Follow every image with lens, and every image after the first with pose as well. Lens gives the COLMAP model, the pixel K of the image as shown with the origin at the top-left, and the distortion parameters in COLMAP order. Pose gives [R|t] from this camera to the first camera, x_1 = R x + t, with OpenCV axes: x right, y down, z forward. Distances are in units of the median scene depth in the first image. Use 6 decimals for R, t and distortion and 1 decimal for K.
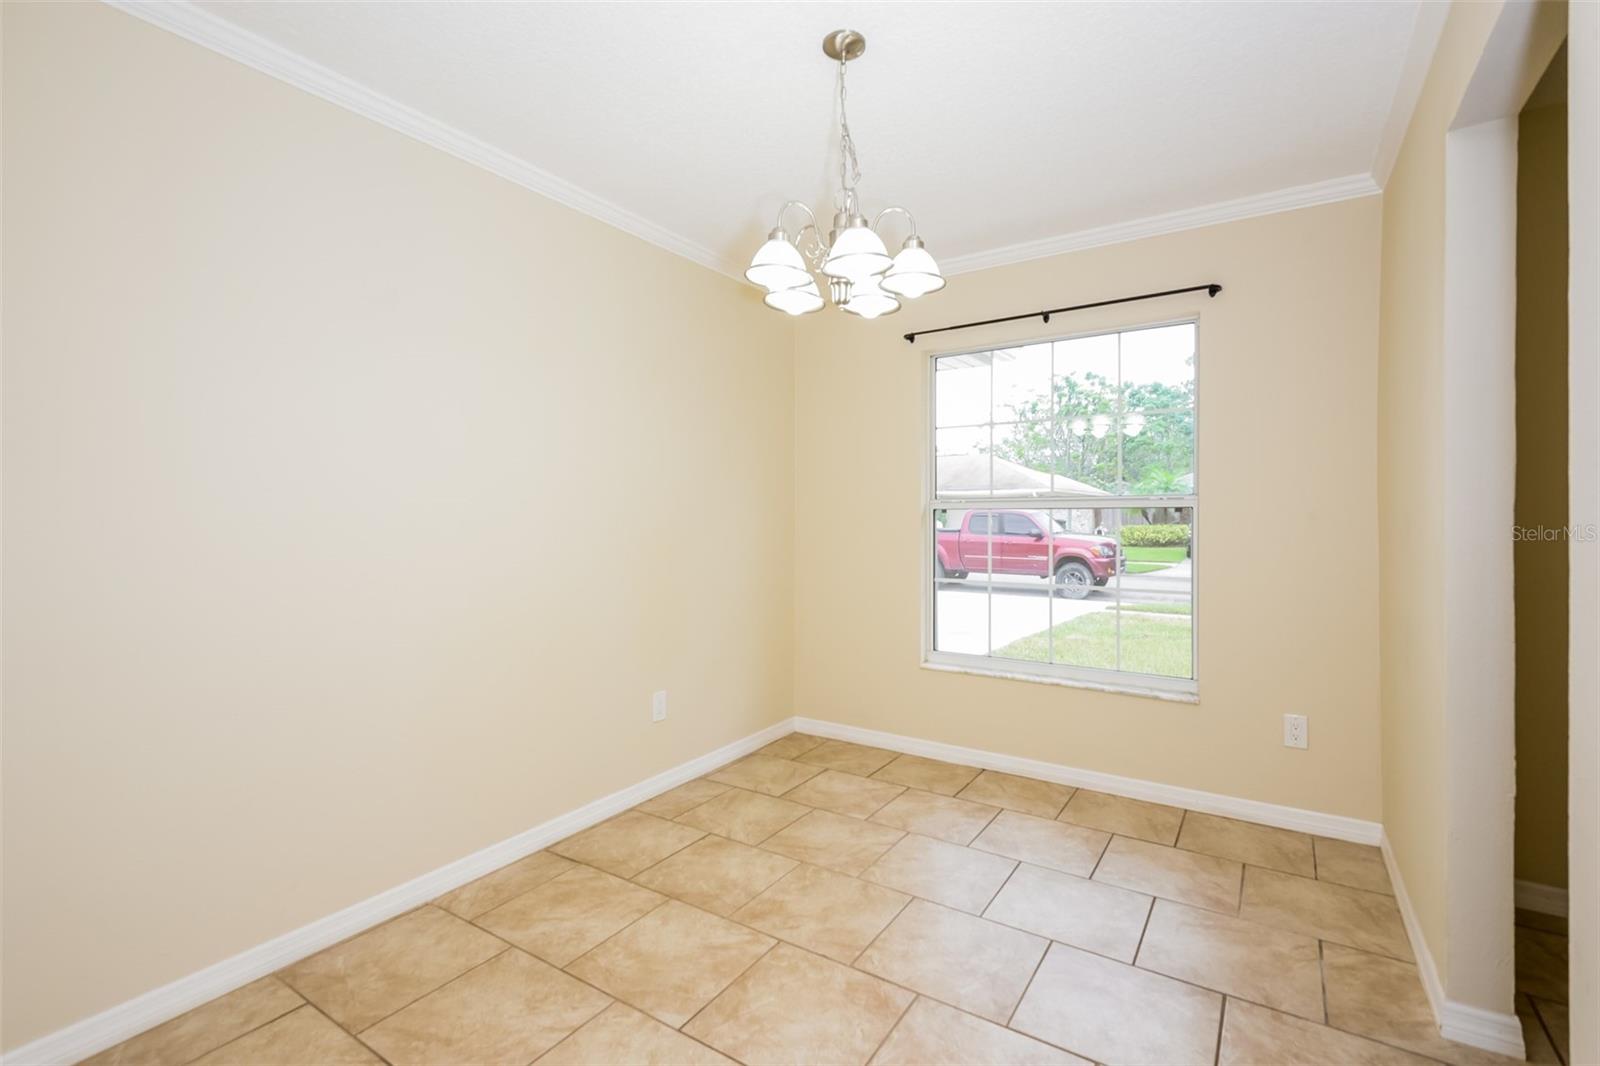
lens RADIAL K [[735.7, 0, 790.3], [0, 735.7, 511.4], [0, 0, 1]] dist [0.036508, -0.021077]
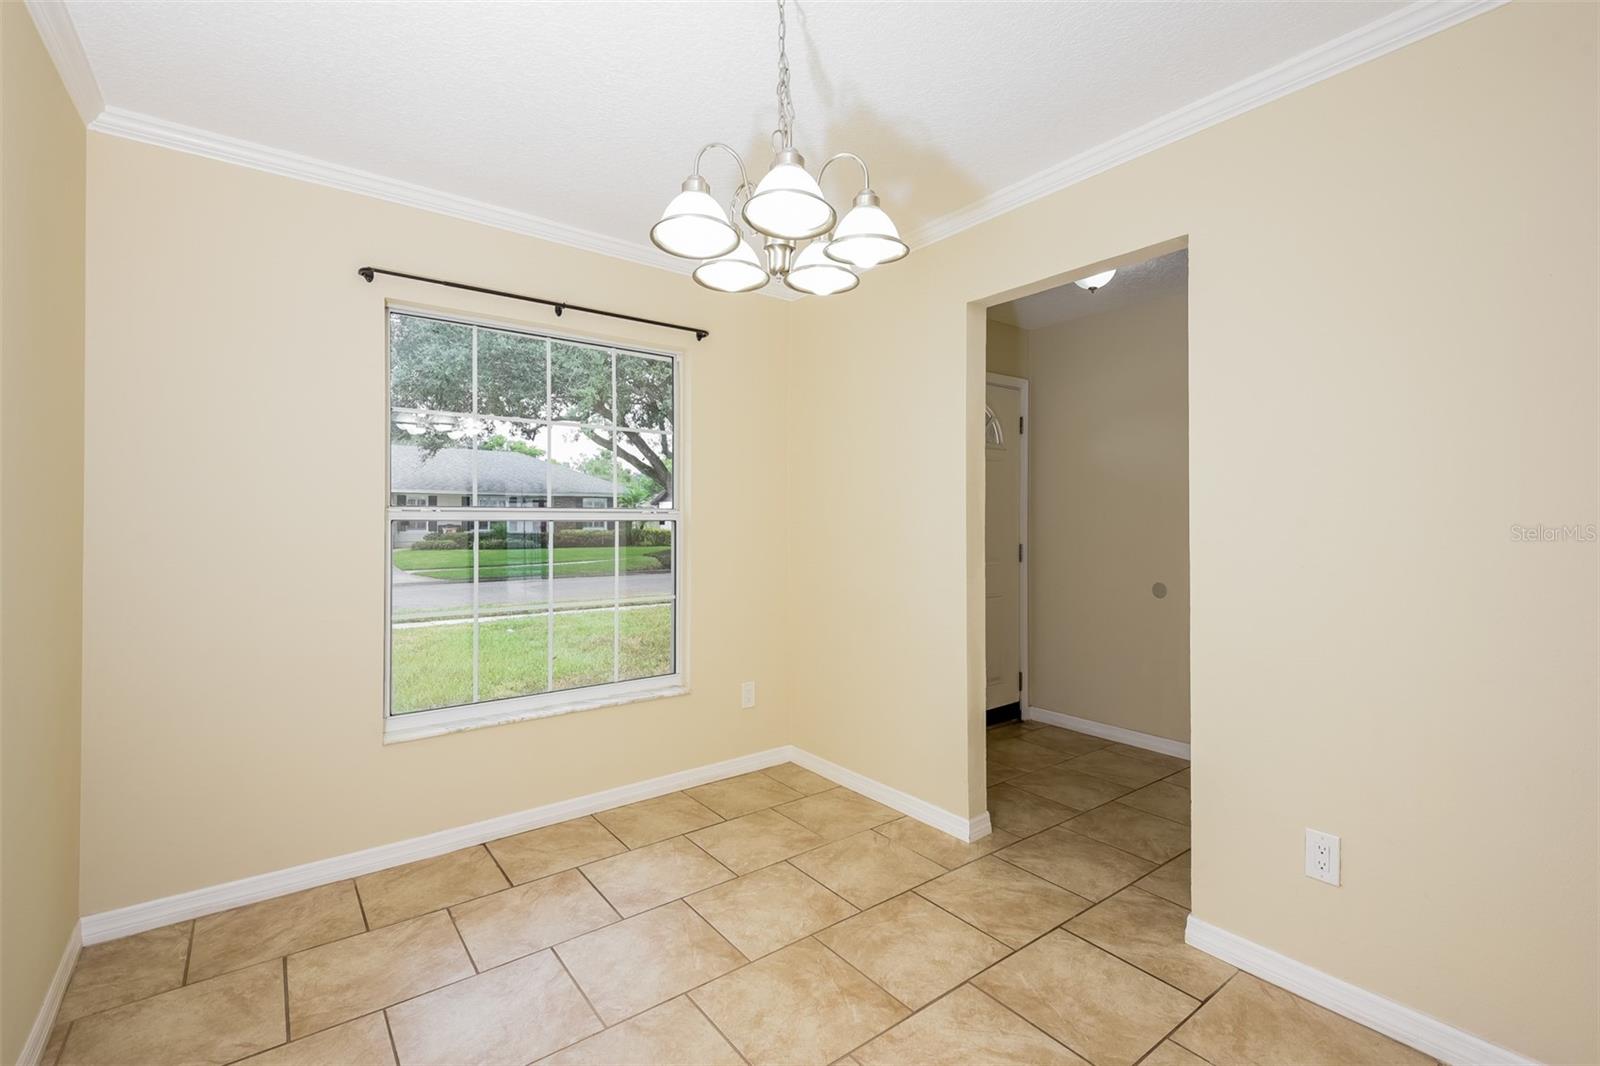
lens RADIAL K [[702.9, 0, 807.0], [0, 702.9, 518.1], [0, 0, 1]] dist [0.029410, -0.017773]
pose [[0.314794, 0.010159, 0.949106, -0.426204], [-0.001349, 0.999946, -0.010256, 0.001719], [-0.949159, 0.001948, 0.314791, 0.494870]]
